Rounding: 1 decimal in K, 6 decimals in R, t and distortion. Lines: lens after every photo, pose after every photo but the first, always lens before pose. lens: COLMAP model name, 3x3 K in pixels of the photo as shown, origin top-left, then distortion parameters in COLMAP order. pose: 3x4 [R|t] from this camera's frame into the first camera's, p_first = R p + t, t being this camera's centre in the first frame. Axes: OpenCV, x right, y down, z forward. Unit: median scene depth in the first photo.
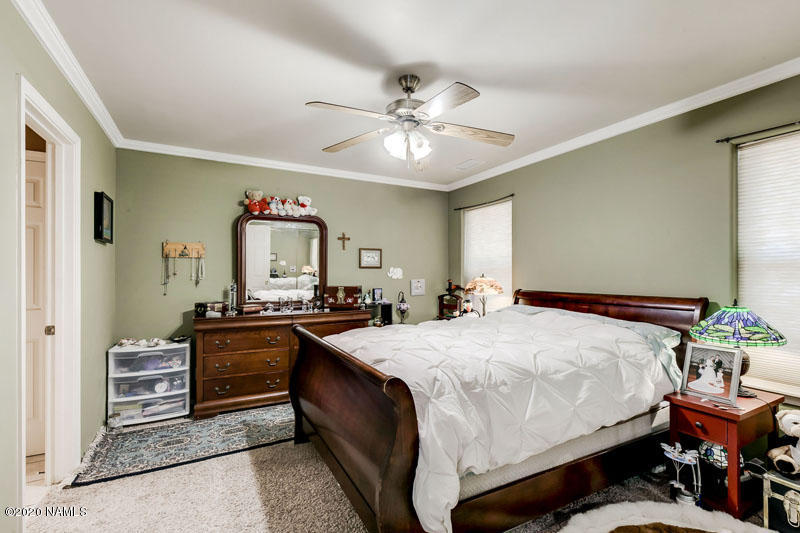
lens RADIAL K [[370.6, 0, 420.6], [0, 370.6, 274.5], [0, 0, 1]] dist [0.003806, 0.000339]
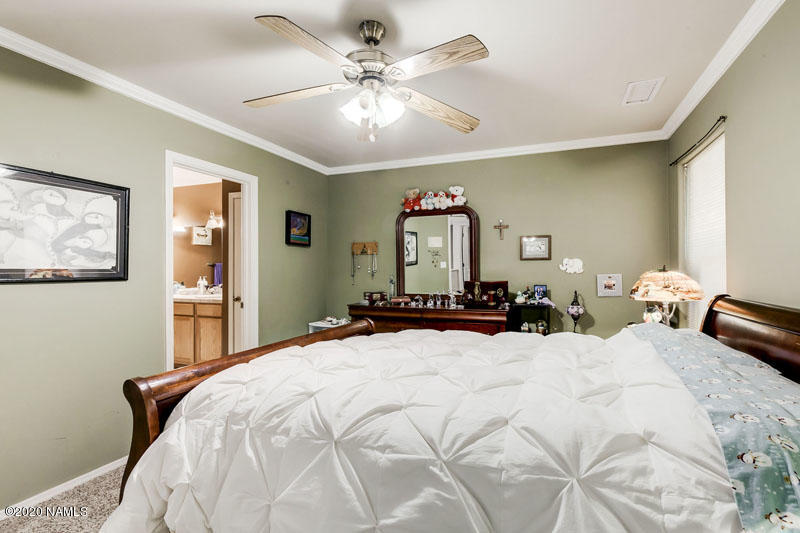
lens RADIAL K [[370.6, 0, 401.7], [0, 370.6, 267.8], [0, 0, 1]] dist [0.003806, 0.000339]
pose [[0.646928, -0.003962, -0.762541, 0.340505], [0.004824, 0.999988, -0.001103, -0.000069], [0.762536, -0.002965, 0.646940, 0.284721]]
